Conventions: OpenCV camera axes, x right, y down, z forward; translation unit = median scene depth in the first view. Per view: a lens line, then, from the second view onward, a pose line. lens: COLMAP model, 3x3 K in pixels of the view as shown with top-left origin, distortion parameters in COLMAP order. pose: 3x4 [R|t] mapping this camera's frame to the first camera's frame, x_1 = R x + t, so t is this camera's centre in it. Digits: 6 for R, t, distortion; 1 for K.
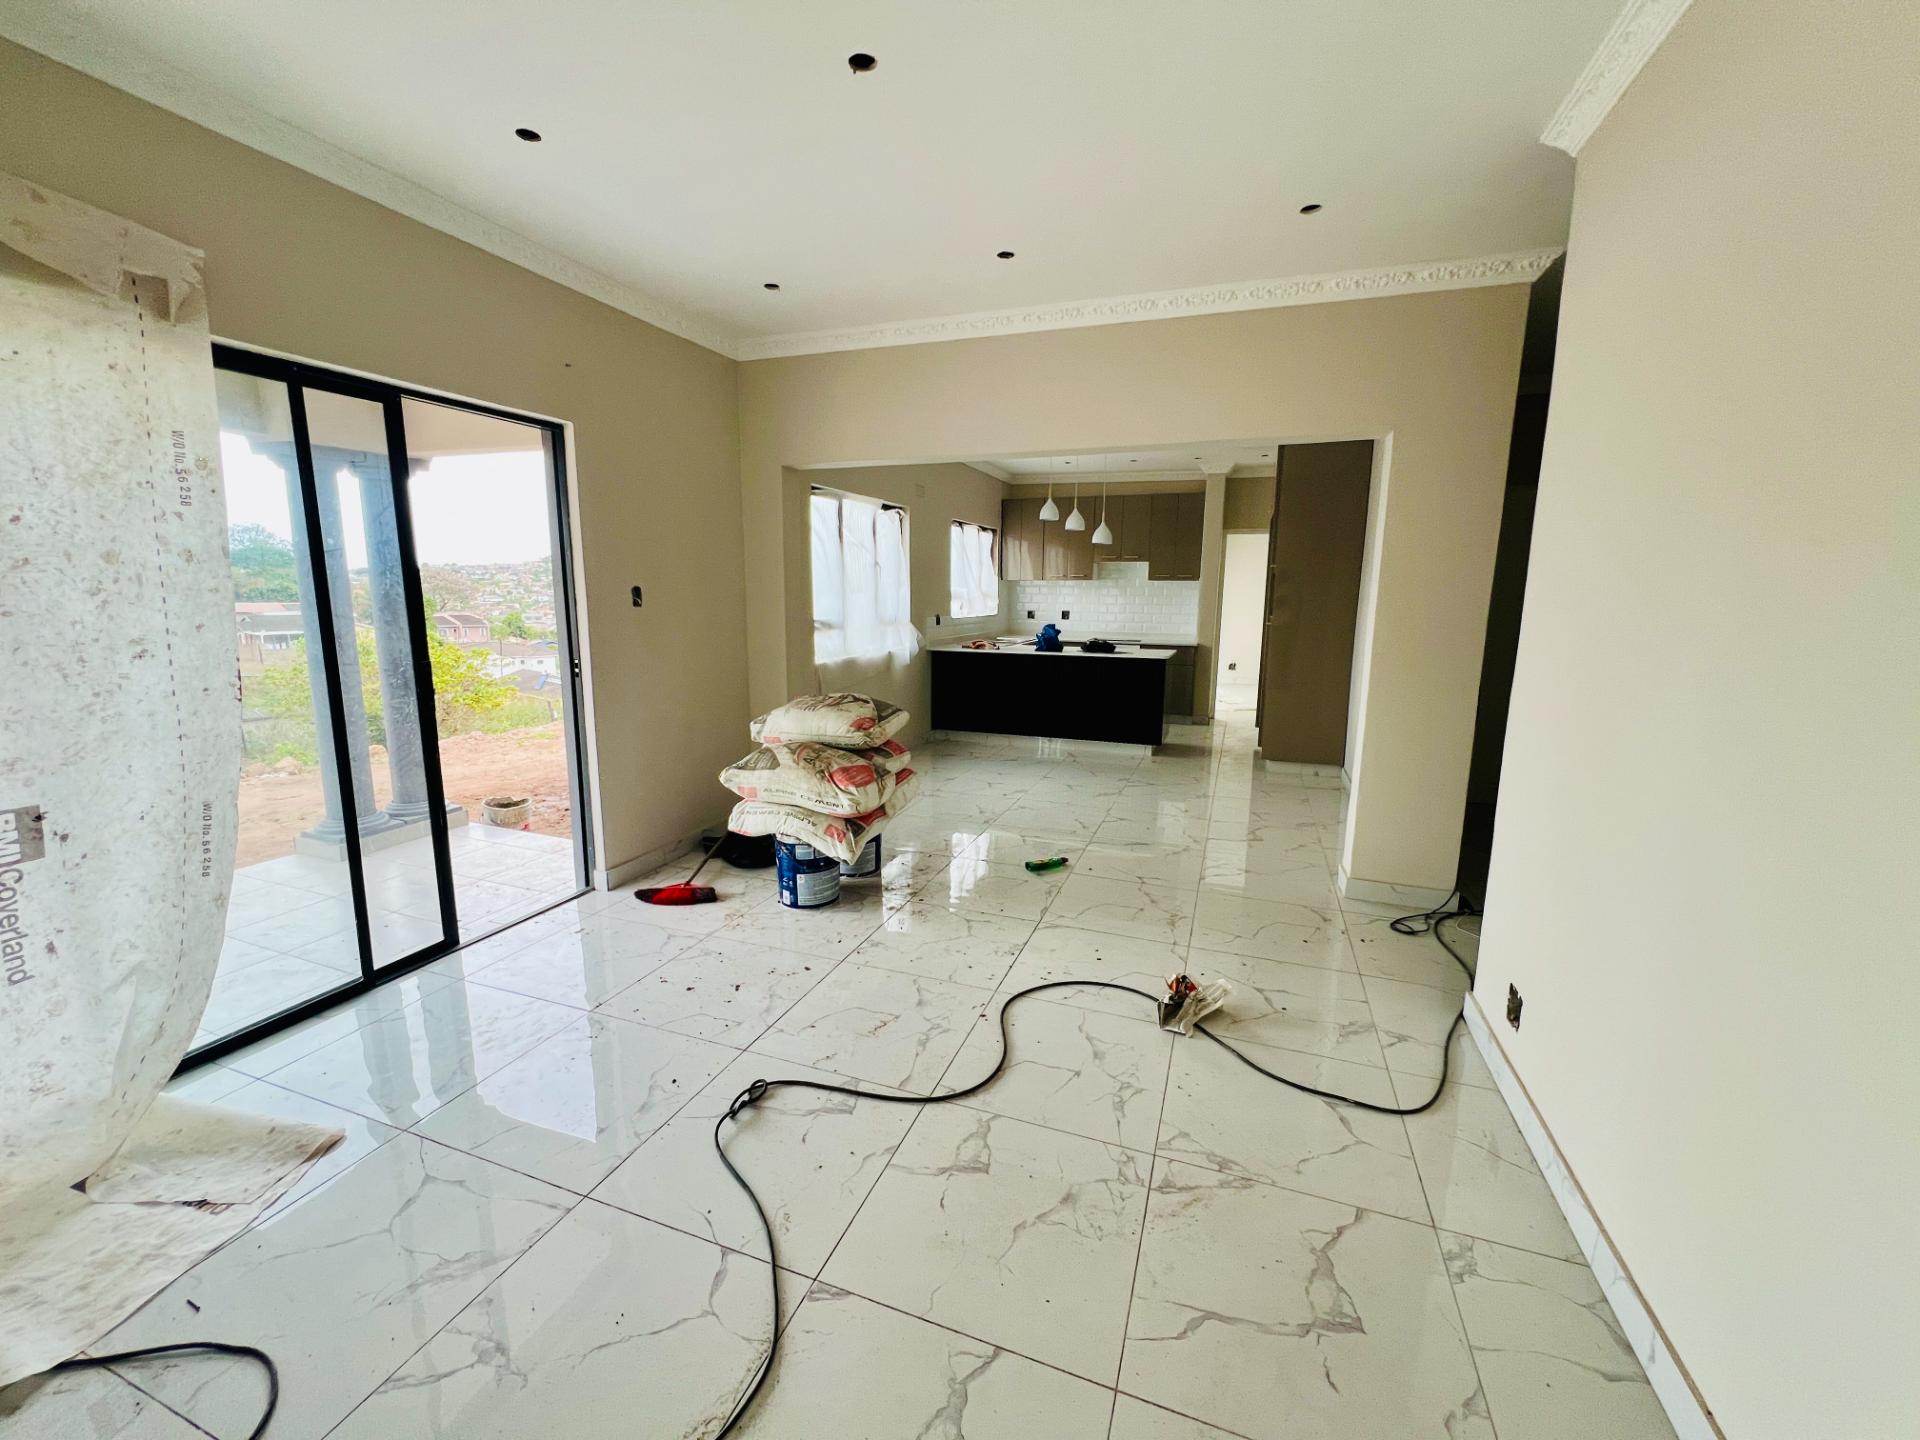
lens RADIAL K [[763.5, 0, 962.2], [0, 763.5, 719.5], [0, 0, 1]] dist [-0.002240, 0.000472]
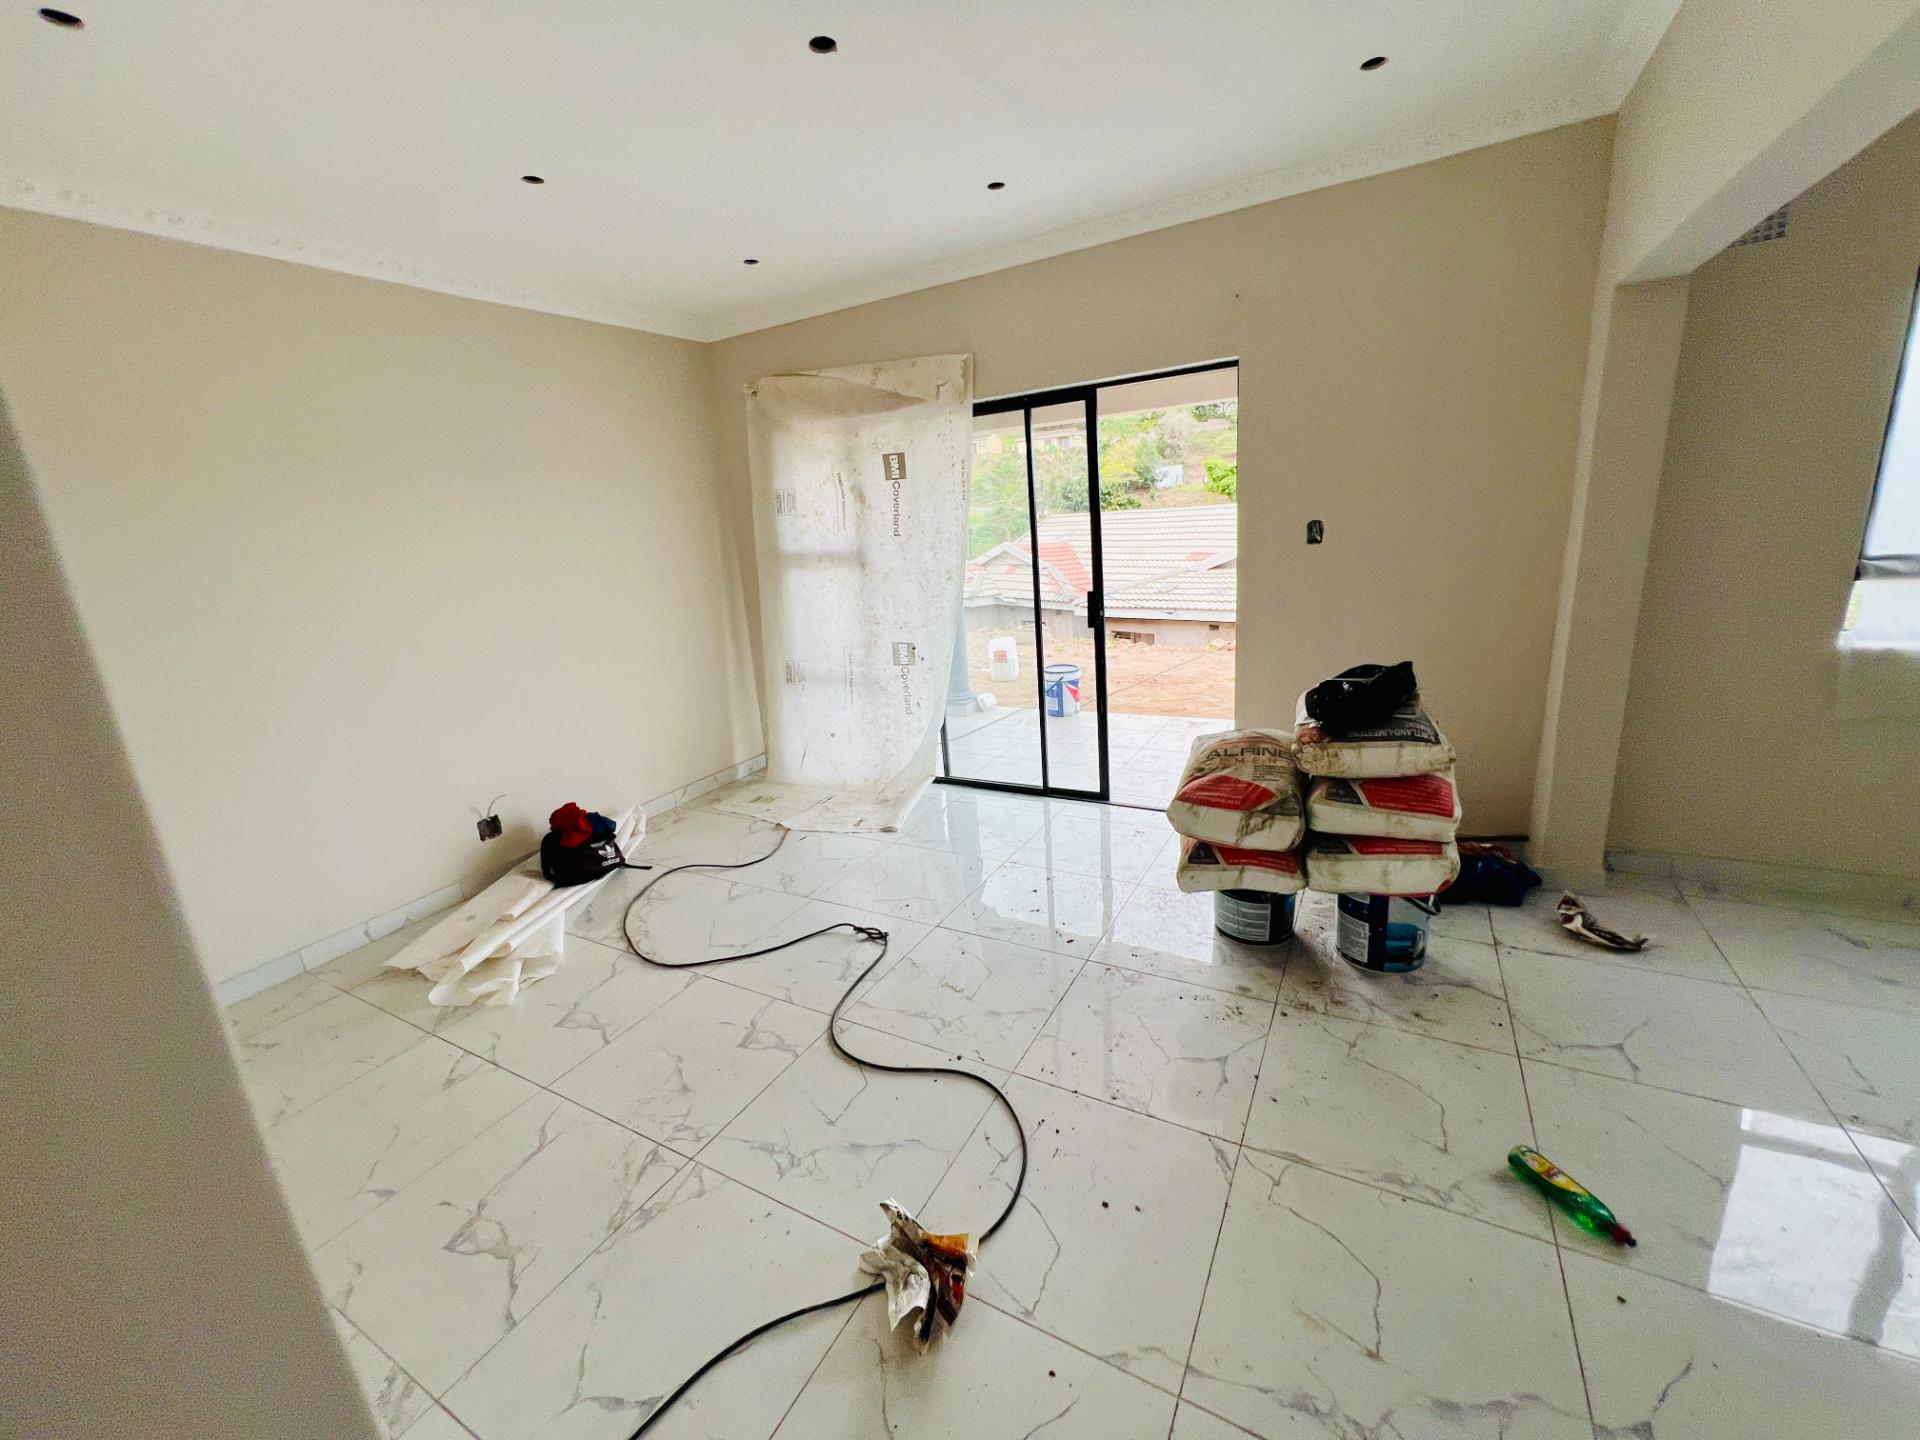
lens RADIAL K [[763.5, 0, 953.7], [0, 763.5, 723.8], [0, 0, 1]] dist [-0.002240, 0.000472]
pose [[-0.157283, 0.259100, -0.952958, 0.461625], [-0.093975, 0.956663, 0.275617, -0.132979], [0.983072, 0.132905, -0.126118, 0.635997]]
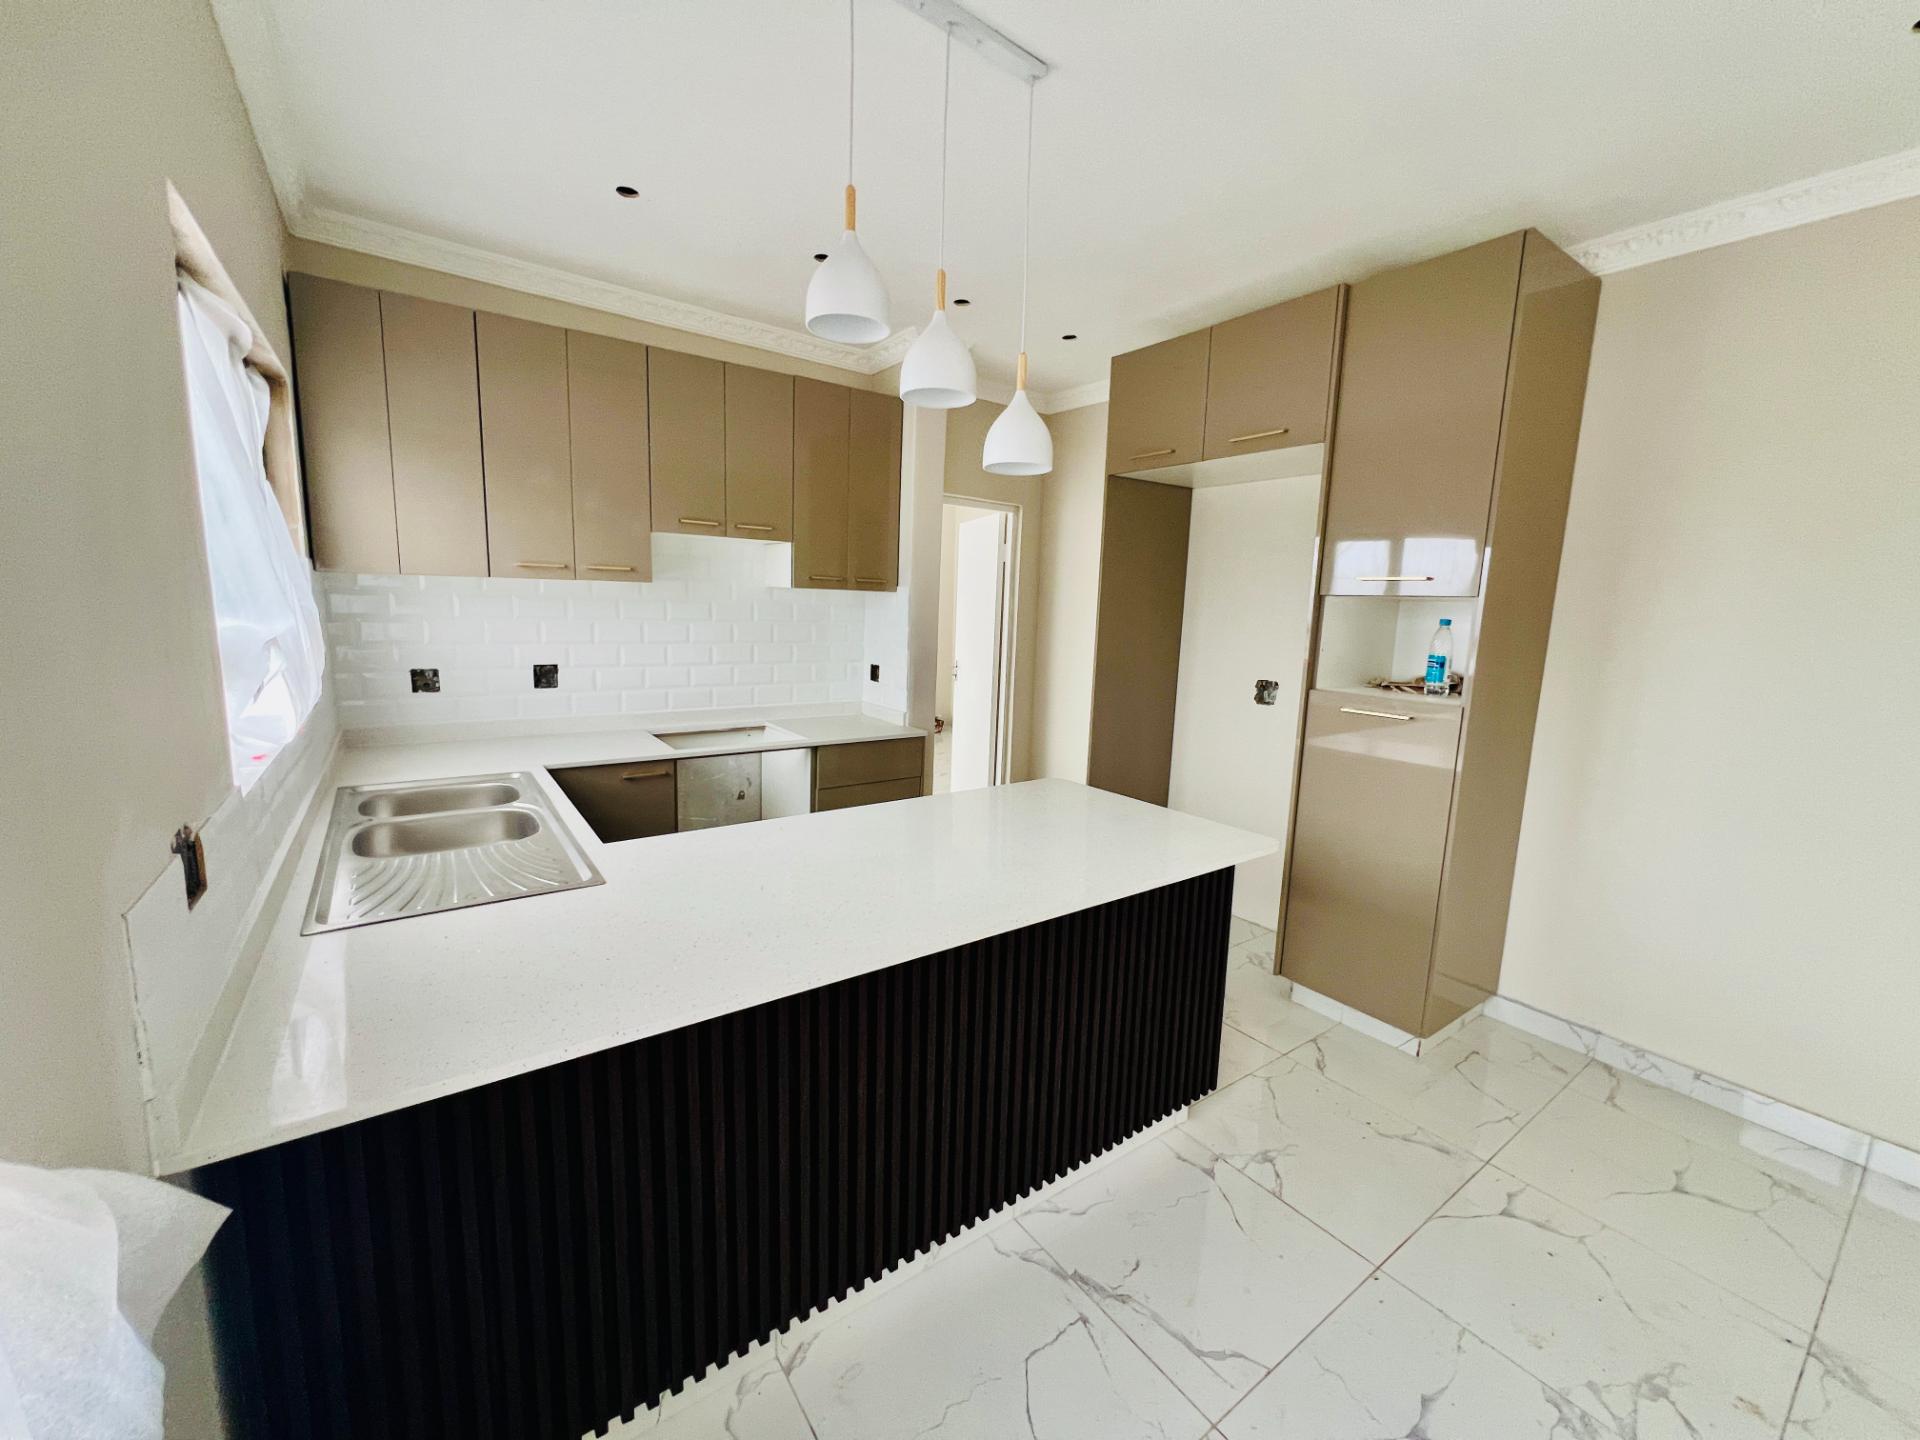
lens RADIAL K [[763.5, 0, 957.0], [0, 763.5, 715.5], [0, 0, 1]] dist [-0.002240, 0.000472]
pose [[0.561224, -0.115606, 0.819551, -0.109487], [0.110472, 0.991800, 0.064253, -0.259250], [-0.820259, 0.054477, 0.569393, 1.381569]]
